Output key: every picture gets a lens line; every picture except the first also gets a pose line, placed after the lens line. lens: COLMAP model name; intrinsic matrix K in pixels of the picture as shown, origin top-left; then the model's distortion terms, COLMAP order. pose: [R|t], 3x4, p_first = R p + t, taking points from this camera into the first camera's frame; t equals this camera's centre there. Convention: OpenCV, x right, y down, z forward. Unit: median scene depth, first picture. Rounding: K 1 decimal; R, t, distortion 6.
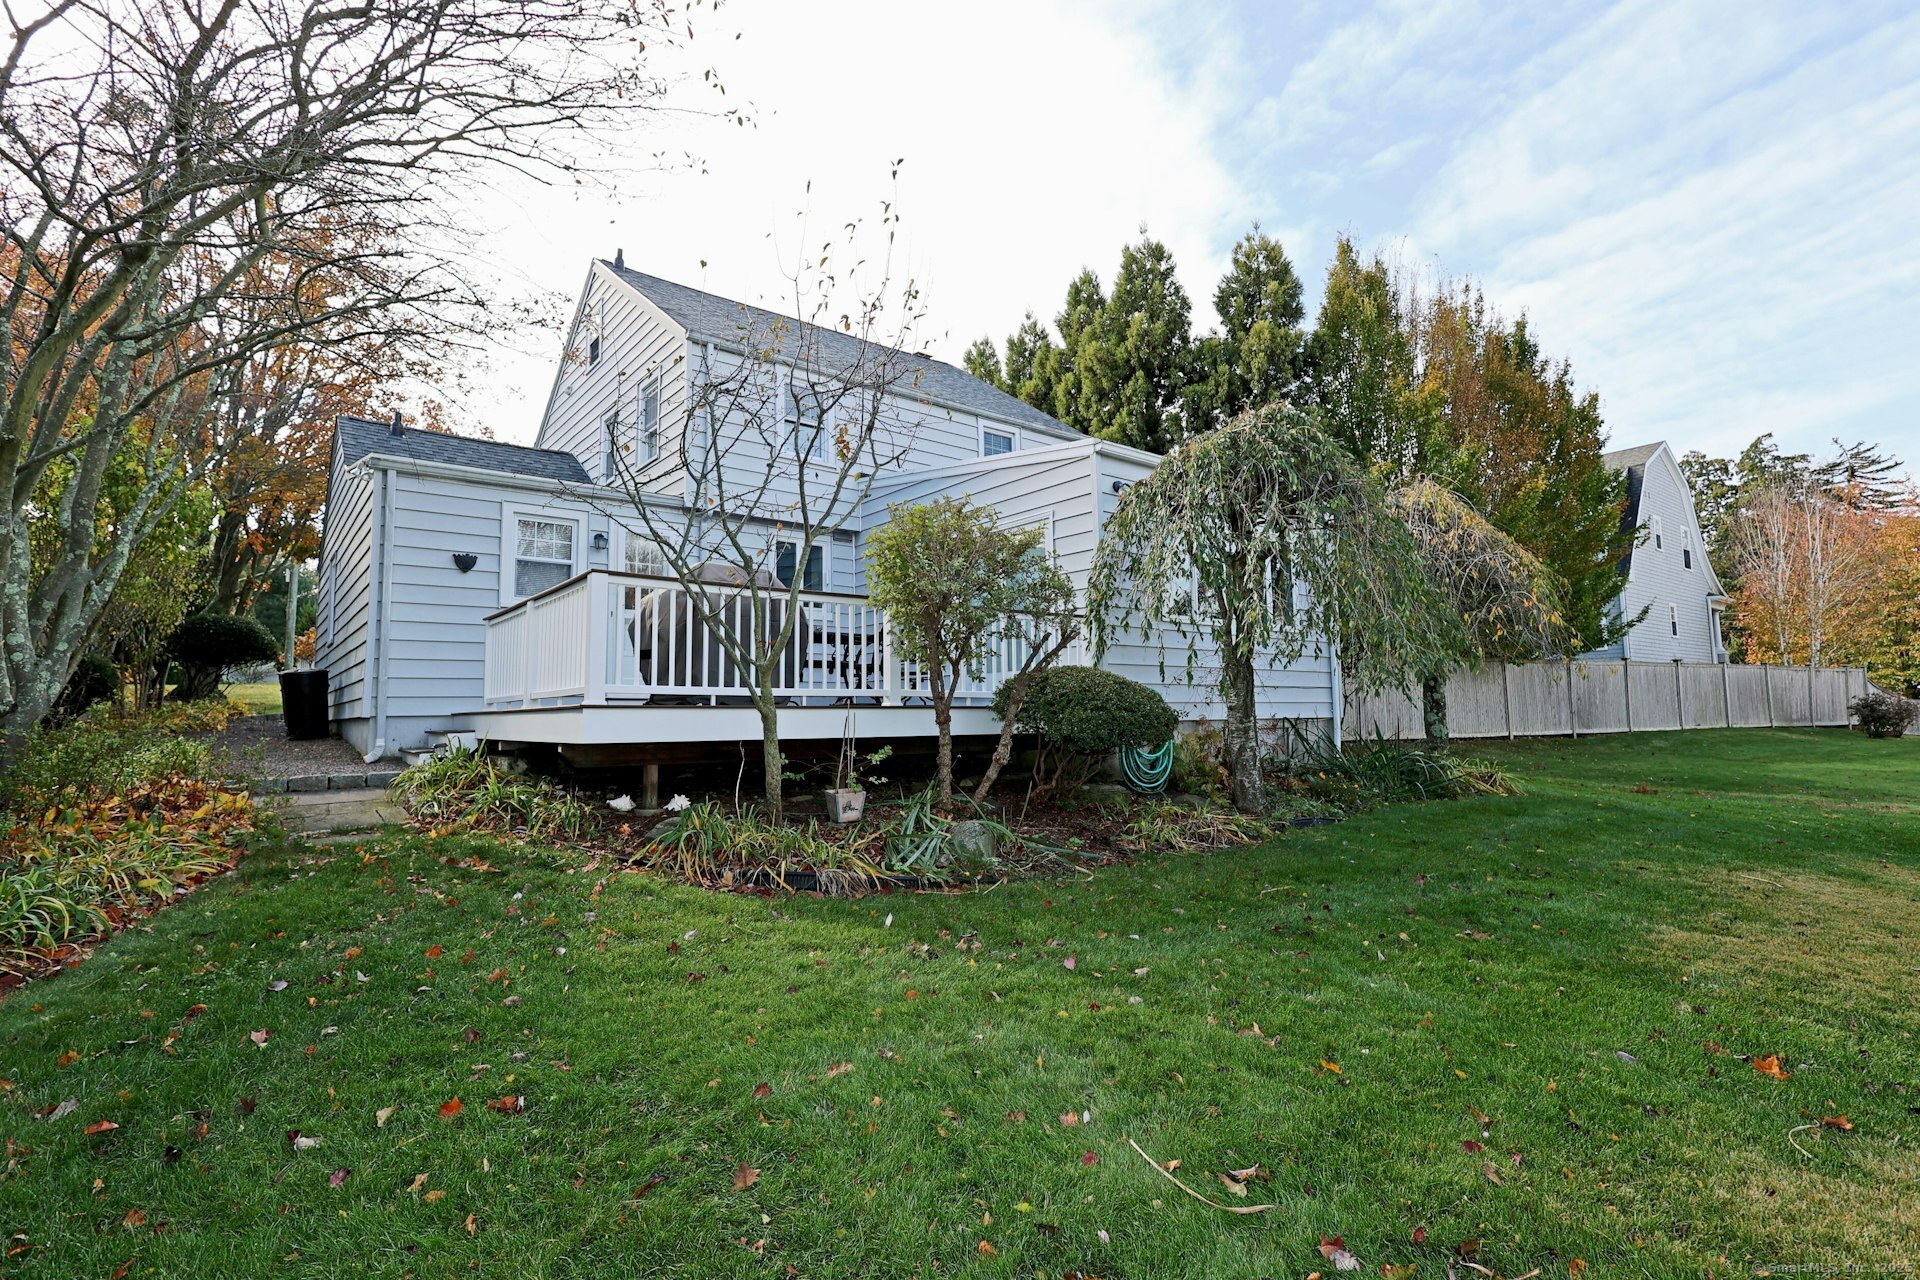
lens RADIAL K [[894.2, 0, 957.8], [0, 894.2, 638.6], [0, 0, 1]] dist [0.000582, 0.001198]
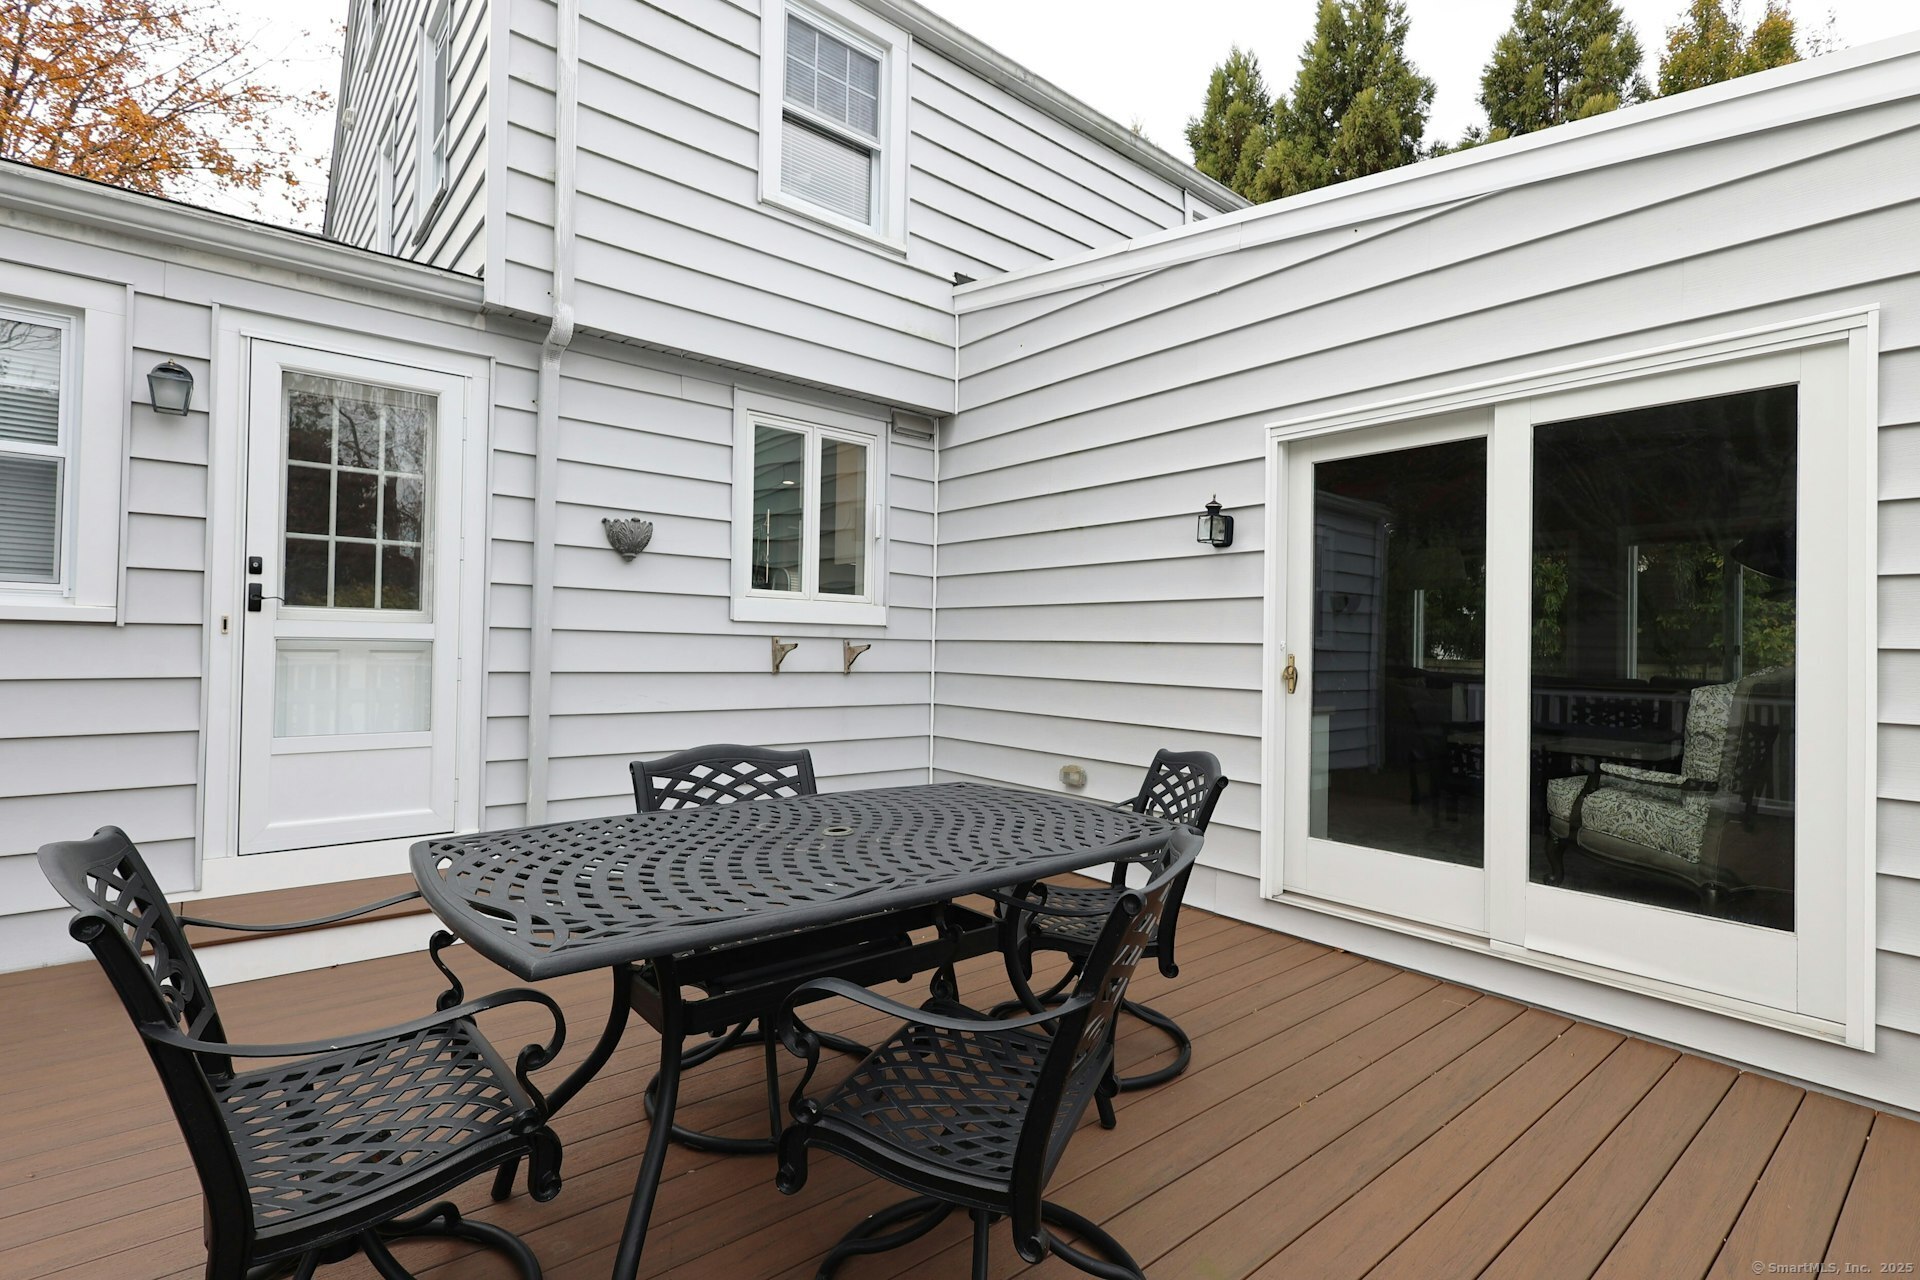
lens RADIAL K [[894.2, 0, 958.3], [0, 894.2, 637.2], [0, 0, 1]] dist [0.000582, 0.001198]
pose [[0.999121, 0.034869, 0.023274, -0.115242], [-0.036570, 0.996348, 0.077160, -0.048540], [-0.020498, -0.077943, 0.996747, 0.578242]]
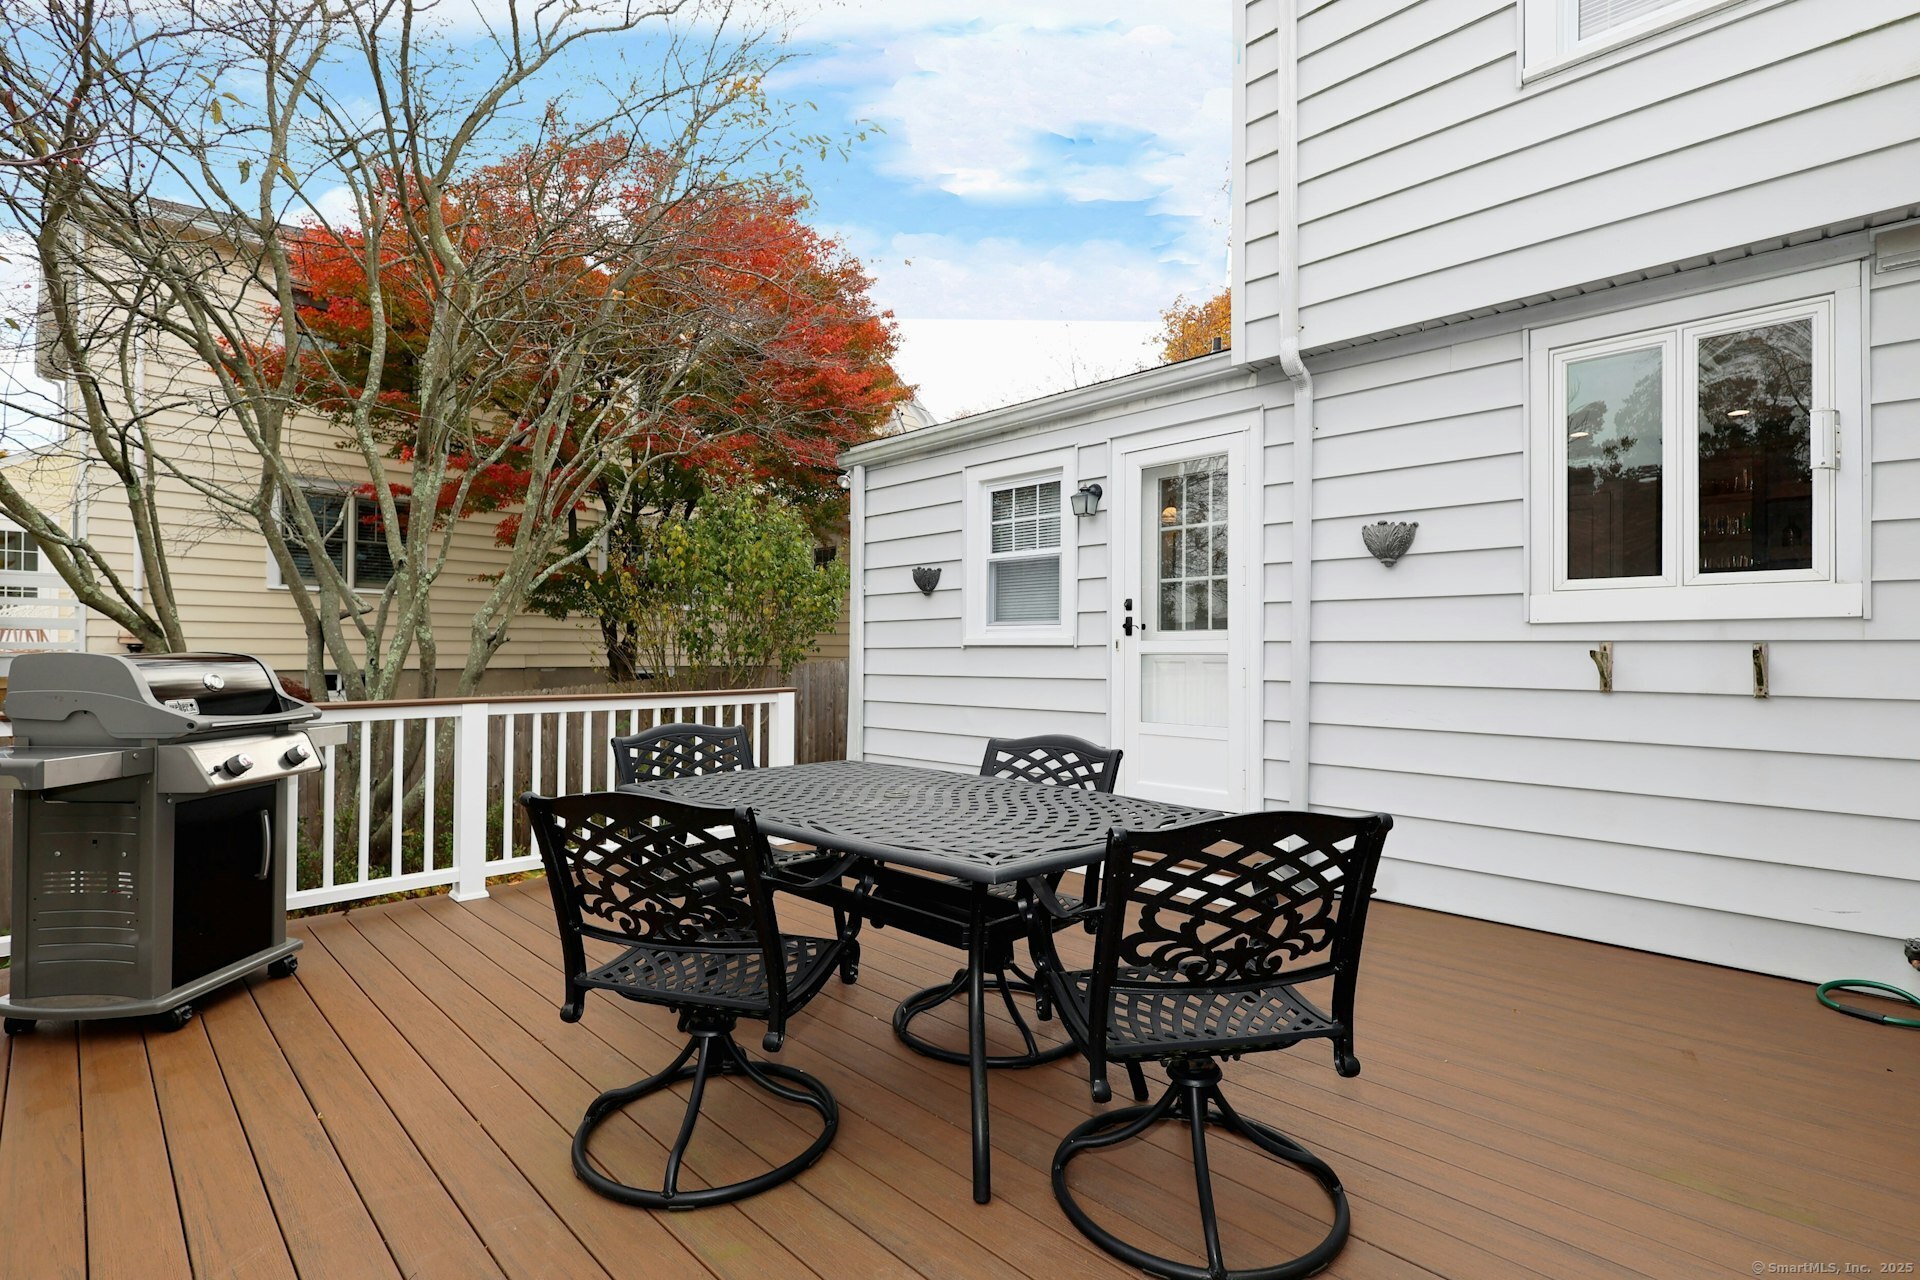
lens RADIAL K [[894.2, 0, 953.0], [0, 894.2, 645.0], [0, 0, 1]] dist [0.000582, 0.001198]
pose [[0.108009, 0.006505, -0.994129, 0.065687], [0.080691, 0.996622, 0.015288, -0.036197], [0.990870, -0.081868, 0.107119, 0.727582]]
